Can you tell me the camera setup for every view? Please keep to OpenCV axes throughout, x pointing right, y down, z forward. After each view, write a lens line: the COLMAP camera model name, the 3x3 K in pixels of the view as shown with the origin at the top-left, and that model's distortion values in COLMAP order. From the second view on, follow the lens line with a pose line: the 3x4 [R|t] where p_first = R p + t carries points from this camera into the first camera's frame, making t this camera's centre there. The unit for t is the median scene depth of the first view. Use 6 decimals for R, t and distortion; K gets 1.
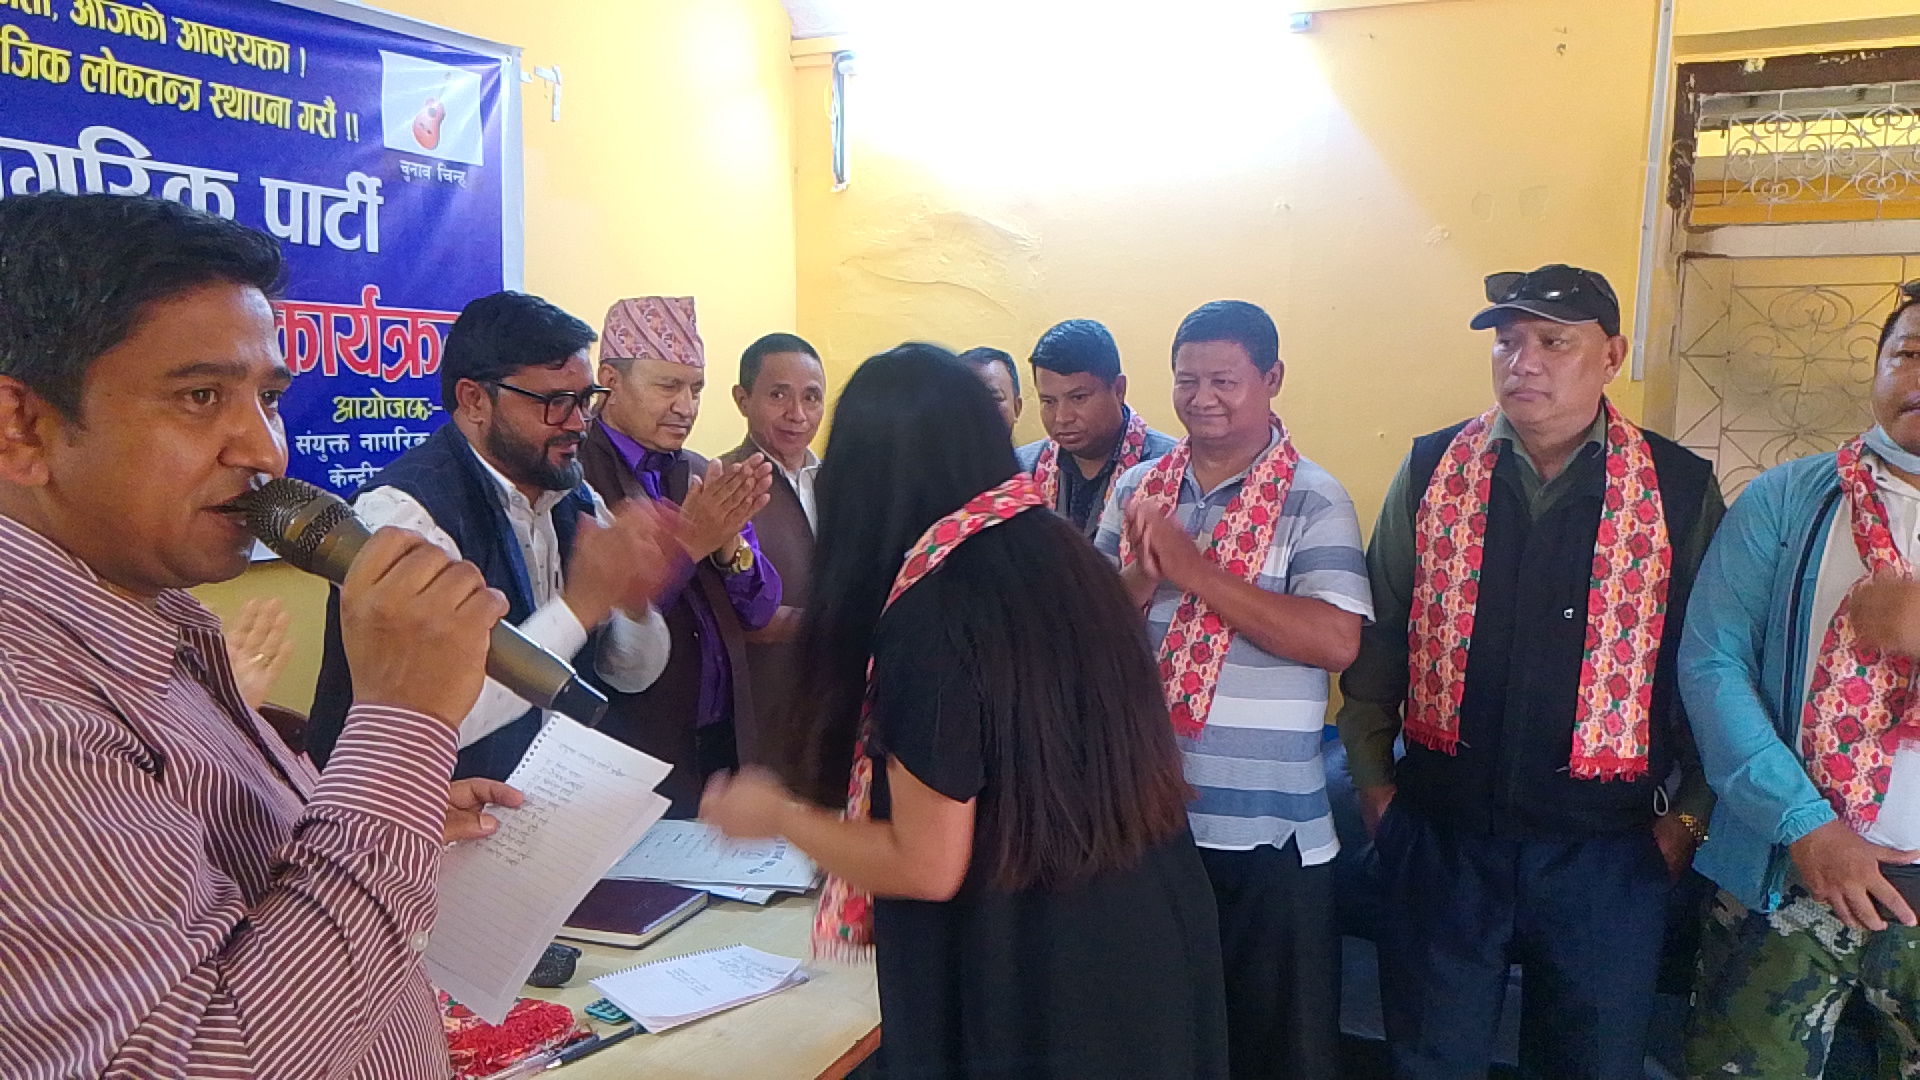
lens RADIAL K [[1427.6, 0, 960.0], [0, 1427.6, 540.0], [0, 0, 1]] dist [0.001594, 0.000460]
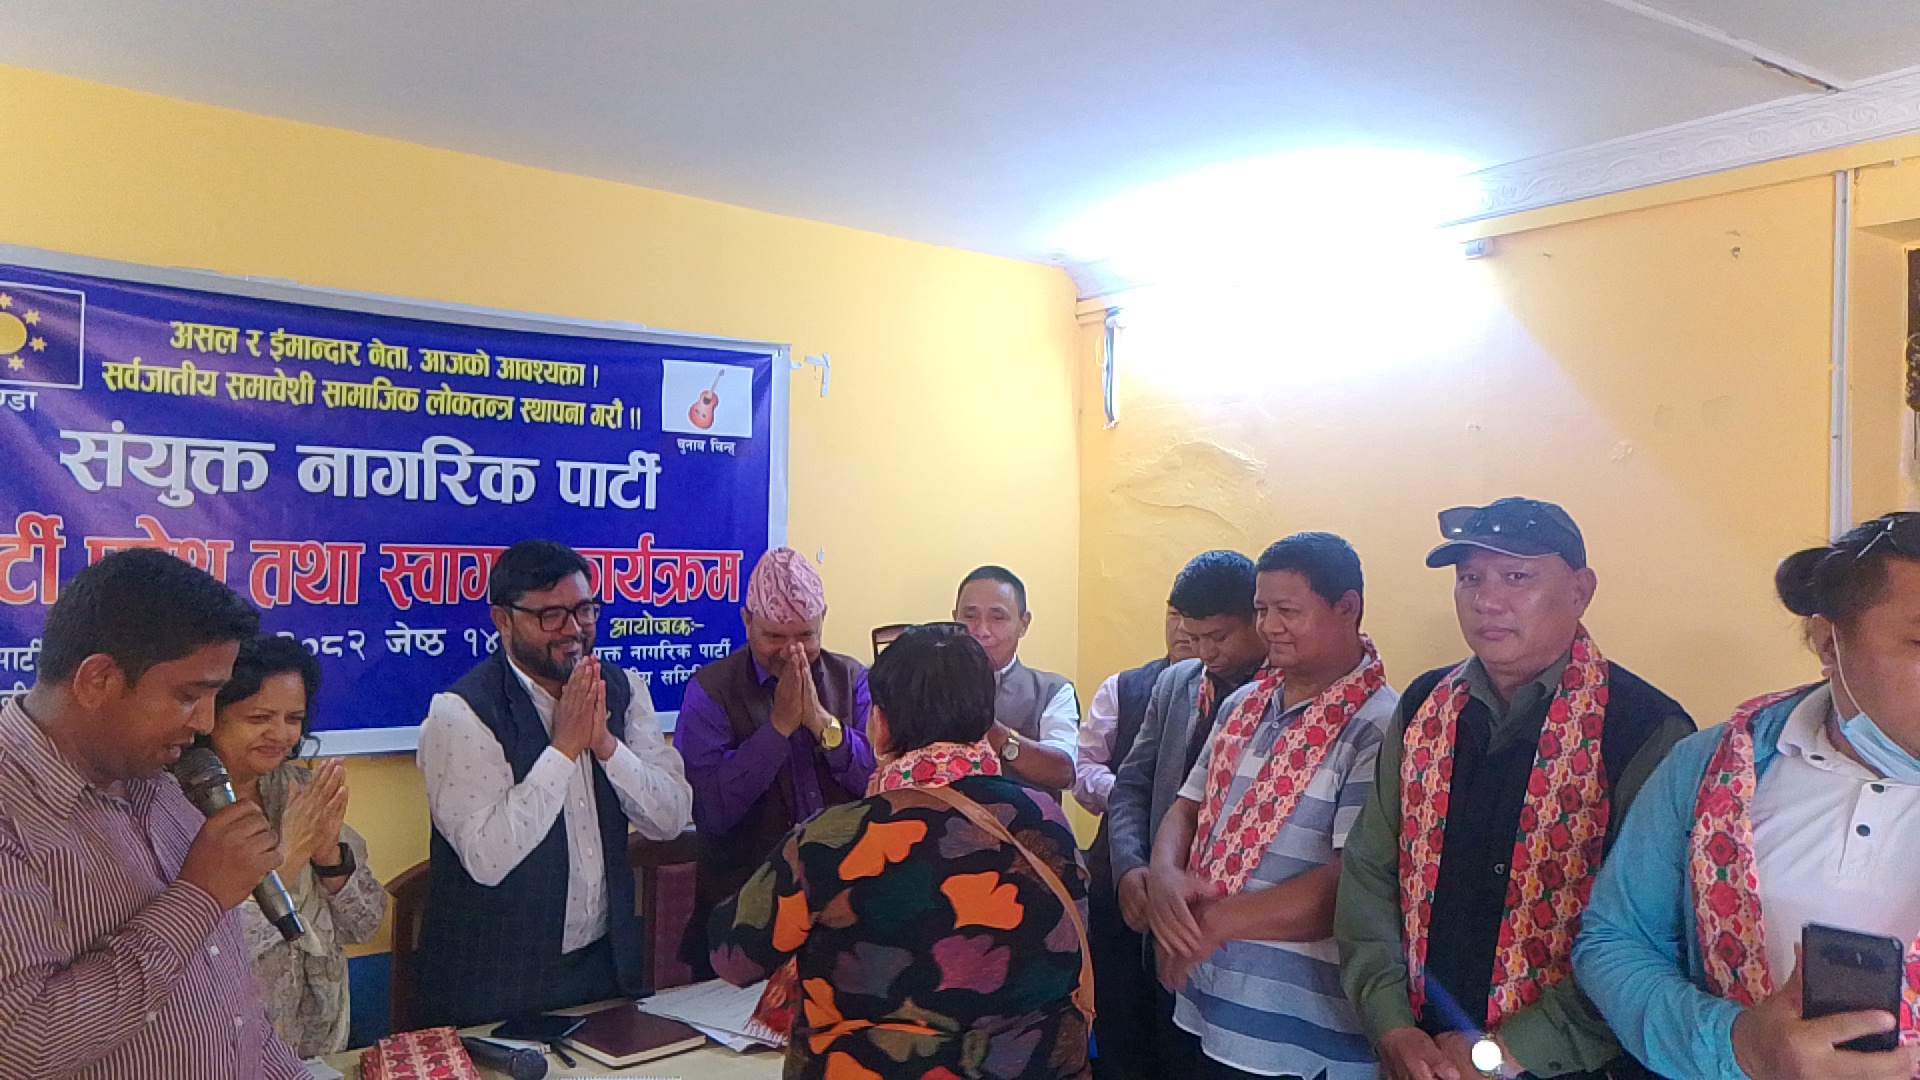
lens RADIAL K [[1362.3, 0, 960.0], [0, 1362.3, 540.0], [0, 0, 1]] dist [0.039482, -0.082439]
pose [[0.896221, -0.017689, -0.443254, 0.454785], [-0.041682, 0.991426, -0.123842, -0.031654], [0.441644, 0.129465, 0.887800, 0.009190]]
